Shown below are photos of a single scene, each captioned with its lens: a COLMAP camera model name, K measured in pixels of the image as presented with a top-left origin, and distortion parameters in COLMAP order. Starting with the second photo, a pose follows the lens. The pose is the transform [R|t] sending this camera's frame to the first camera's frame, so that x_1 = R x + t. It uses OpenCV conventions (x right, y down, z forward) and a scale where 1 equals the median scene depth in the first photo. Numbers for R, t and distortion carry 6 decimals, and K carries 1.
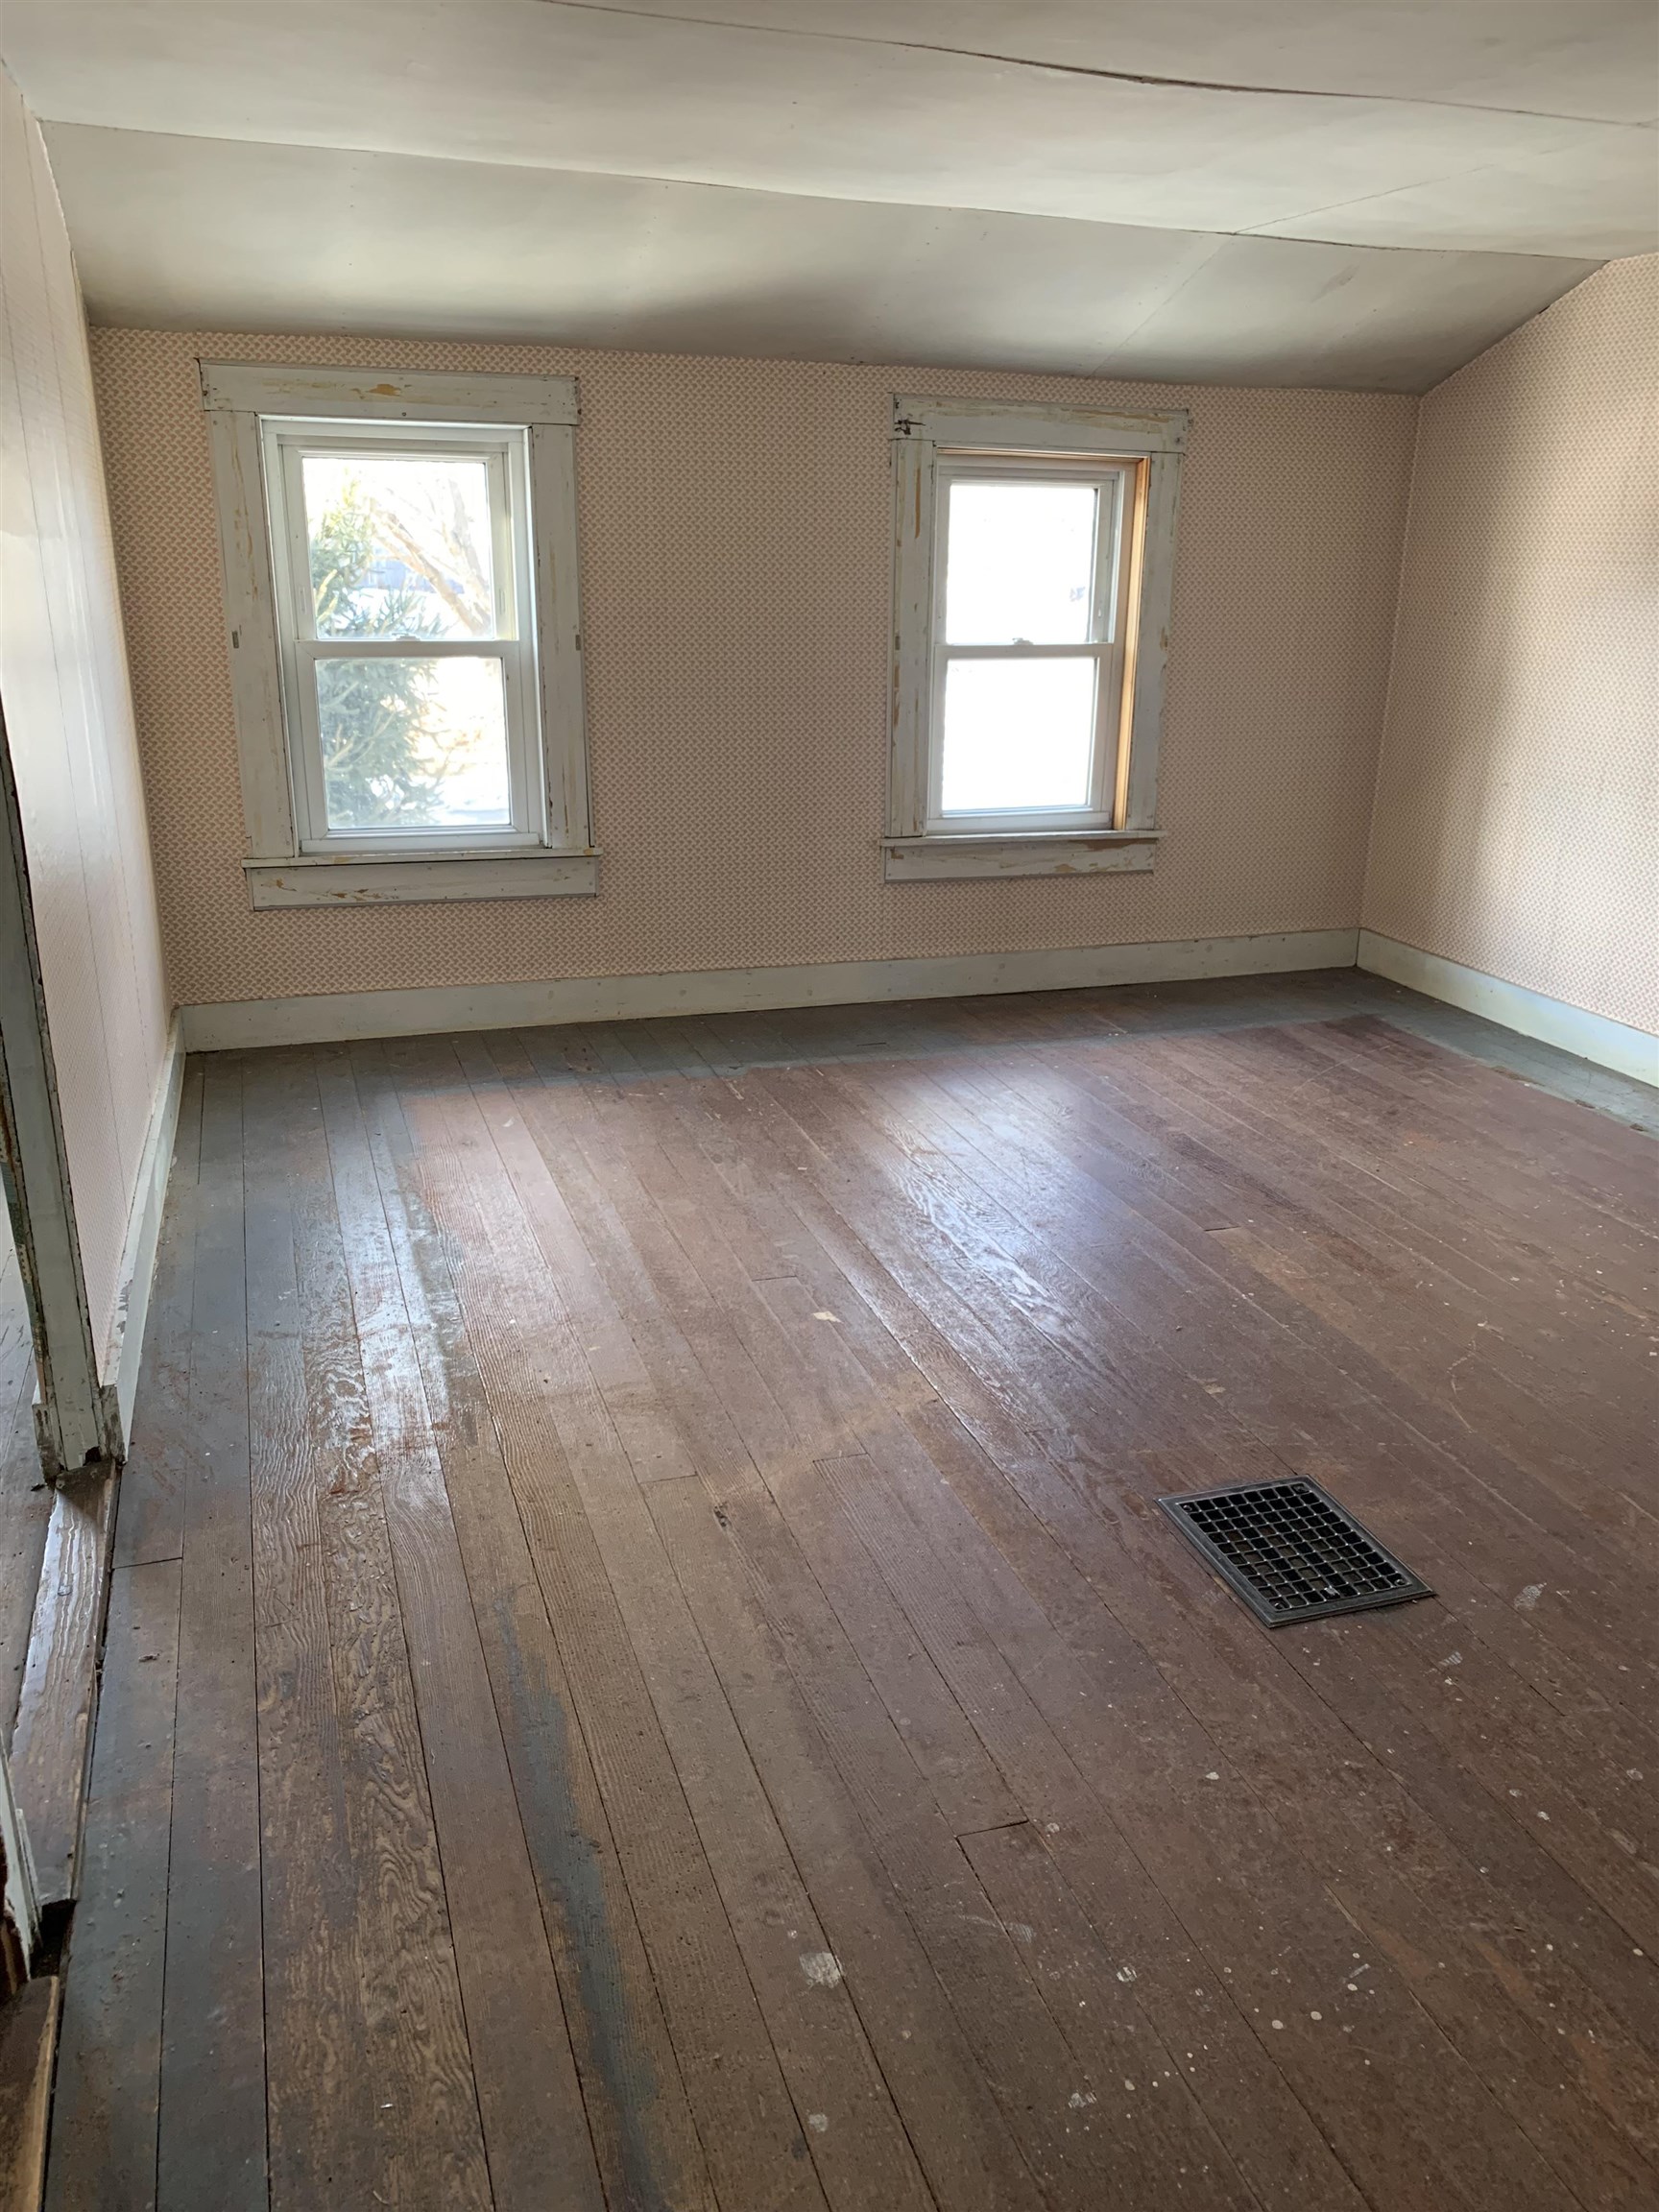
lens RADIAL K [[1696.4, 0, 838.9], [0, 1696.4, 1120.7], [0, 0, 1]] dist [0.048784, -0.059214]
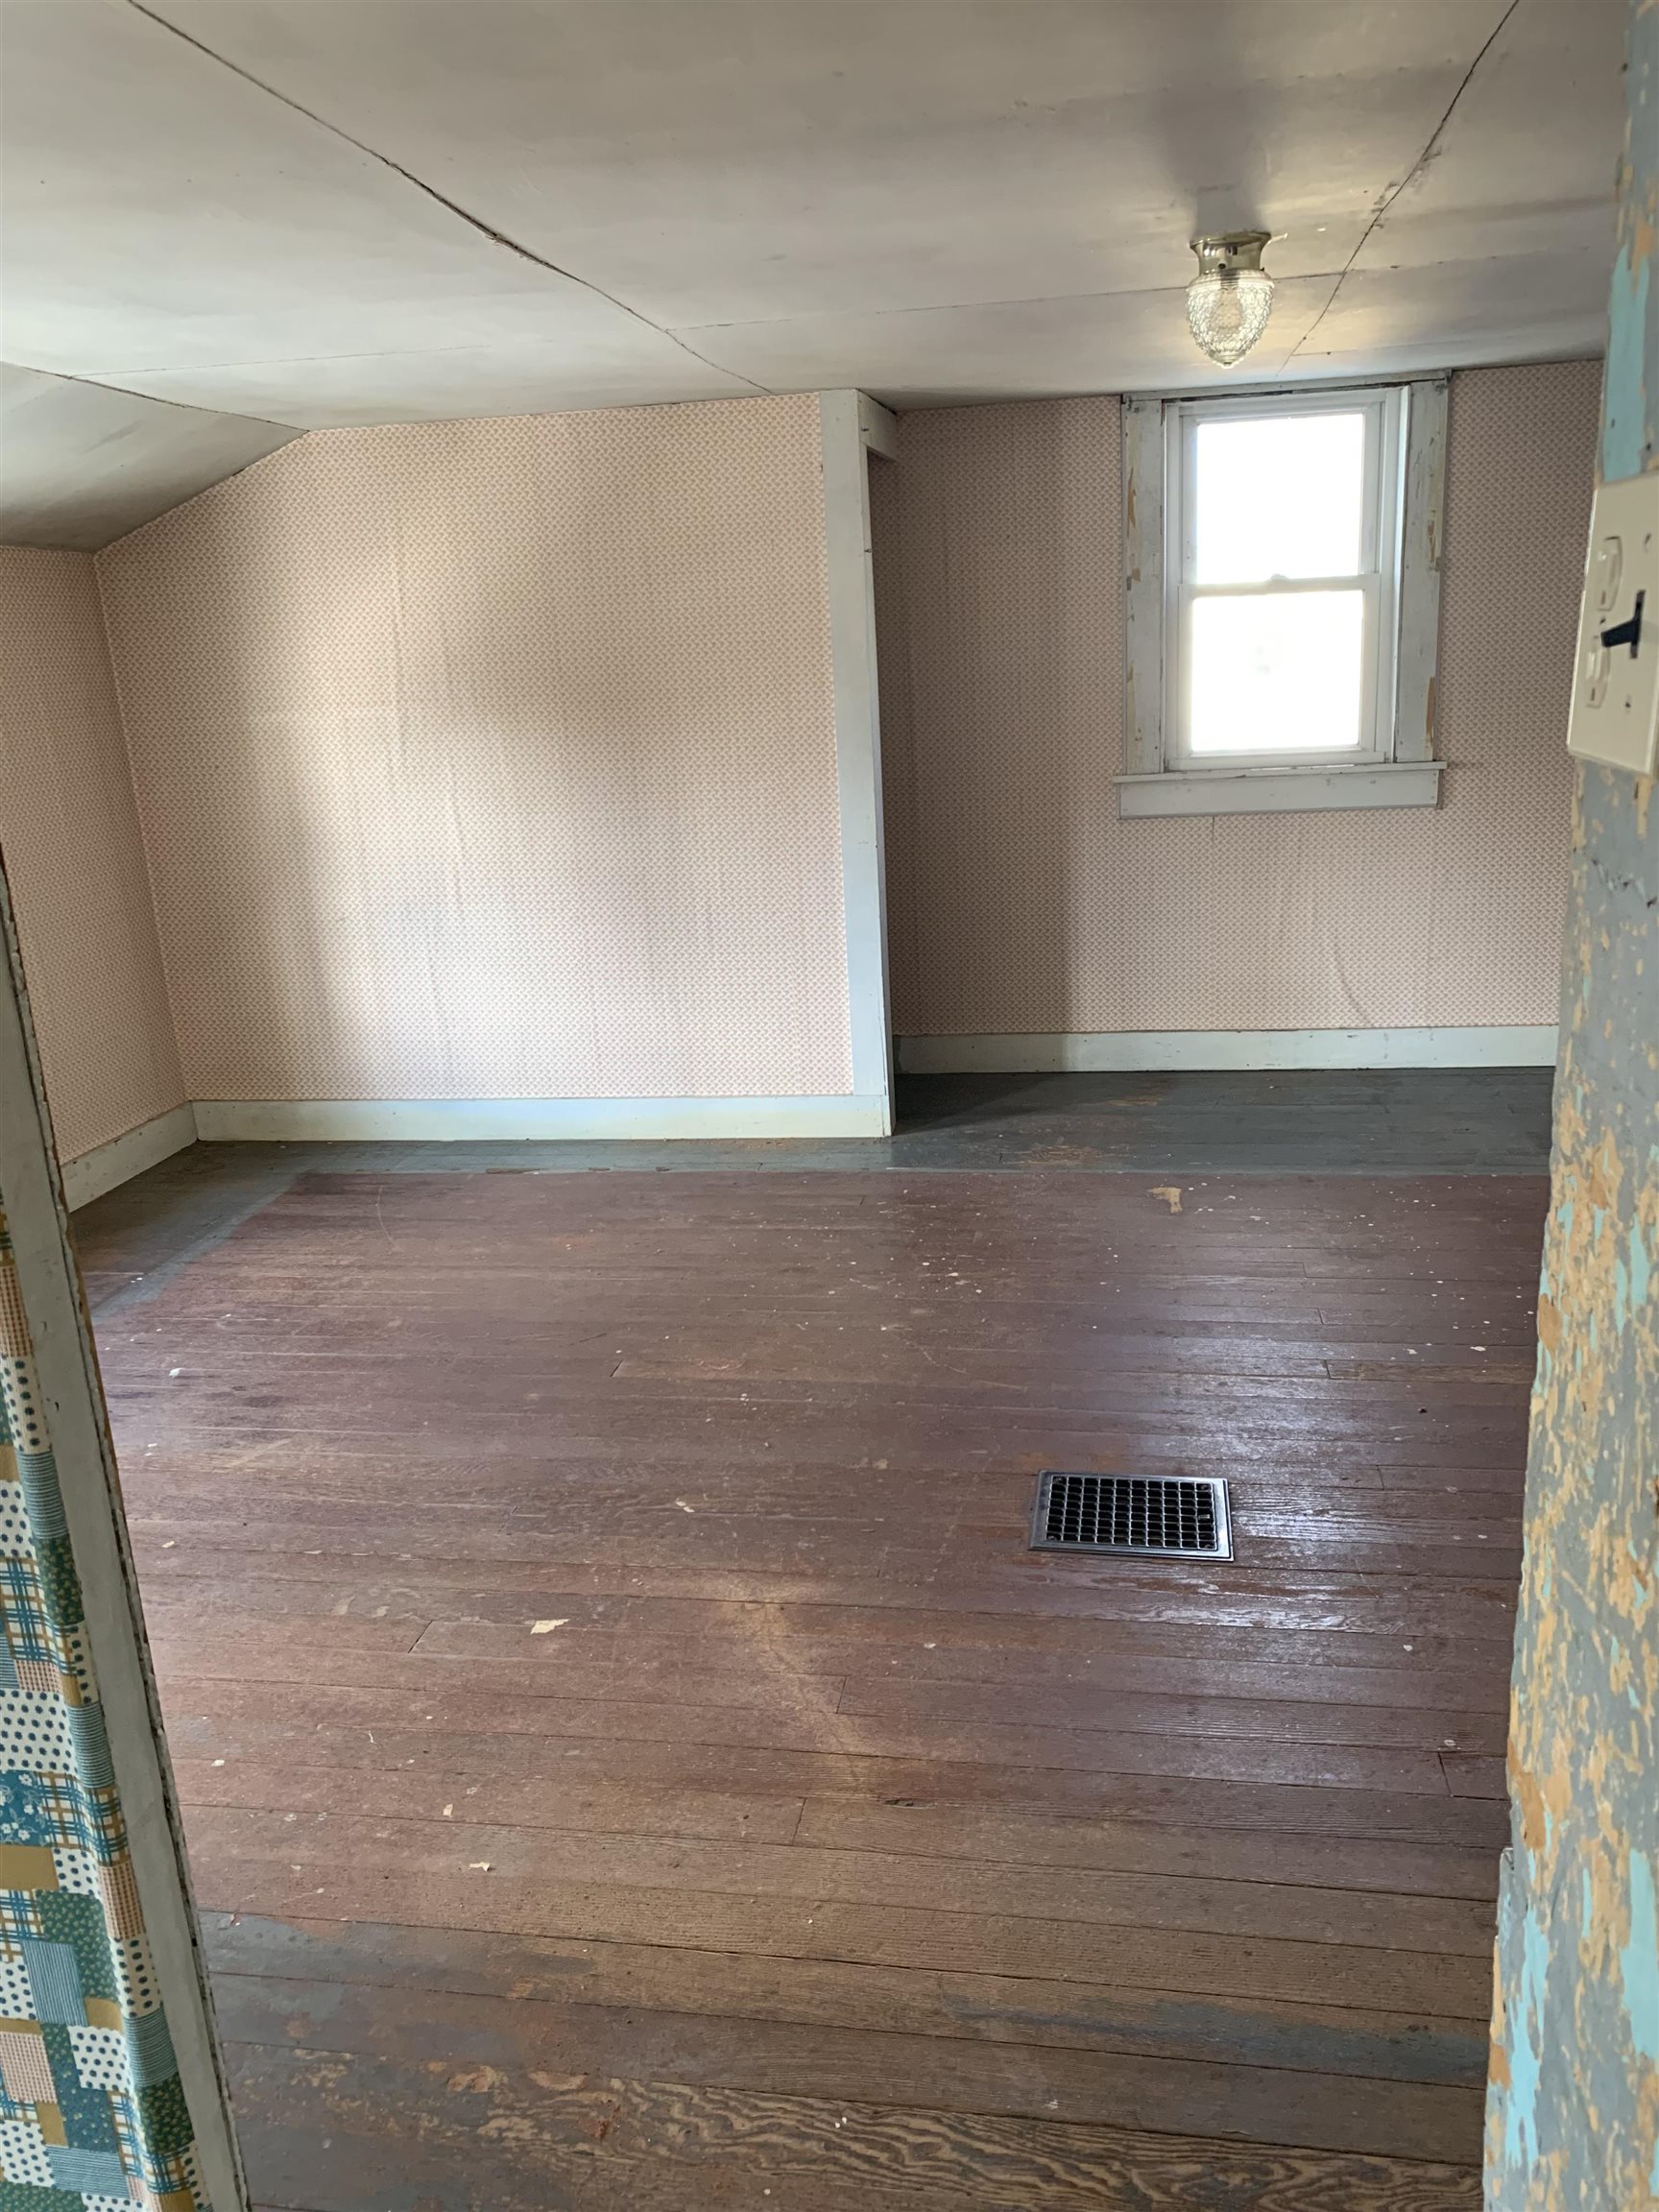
lens RADIAL K [[1696.4, 0, 832.0], [0, 1696.4, 1114.2], [0, 0, 1]] dist [0.048784, -0.059214]
pose [[0.469226, -0.277748, 0.838262, -0.381019], [0.349935, 0.930022, 0.112272, -0.106057], [-0.810785, 0.240656, 0.533584, 0.256474]]
